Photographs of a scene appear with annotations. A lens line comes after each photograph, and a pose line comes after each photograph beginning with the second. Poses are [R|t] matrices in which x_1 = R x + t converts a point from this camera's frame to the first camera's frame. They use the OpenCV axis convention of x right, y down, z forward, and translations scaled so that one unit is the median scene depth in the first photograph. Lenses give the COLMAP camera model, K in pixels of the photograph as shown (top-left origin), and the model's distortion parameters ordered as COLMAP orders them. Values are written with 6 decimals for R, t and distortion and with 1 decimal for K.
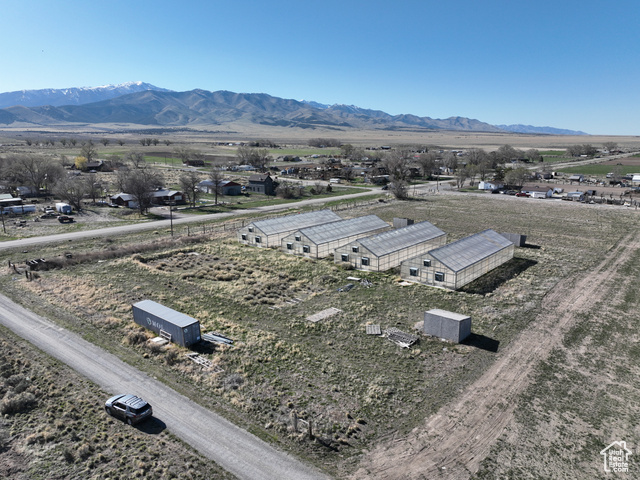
lens RADIAL K [[449.5, 0, 321.0], [0, 449.5, 236.7], [0, 0, 1]] dist [-0.004112, 0.020743]
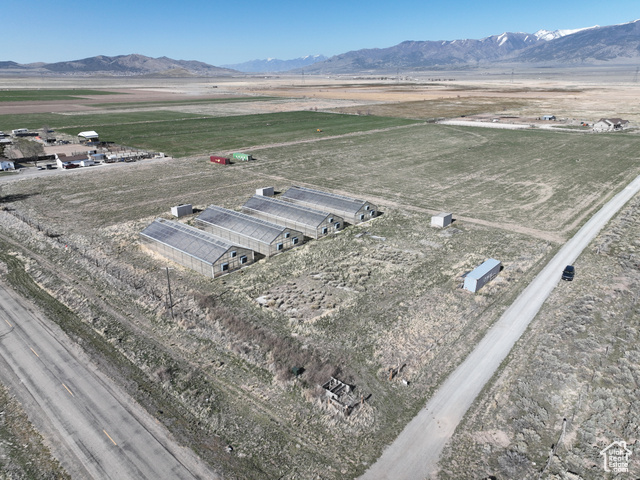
lens RADIAL K [[449.5, 0, 321.1], [0, 449.5, 241.5], [0, 0, 1]] dist [-0.004112, 0.020743]
pose [[0.024671, -0.347319, 0.937422, -1.210886], [0.207333, 0.919097, 0.335073, -0.370480], [-0.977959, 0.186092, 0.094686, 0.954743]]
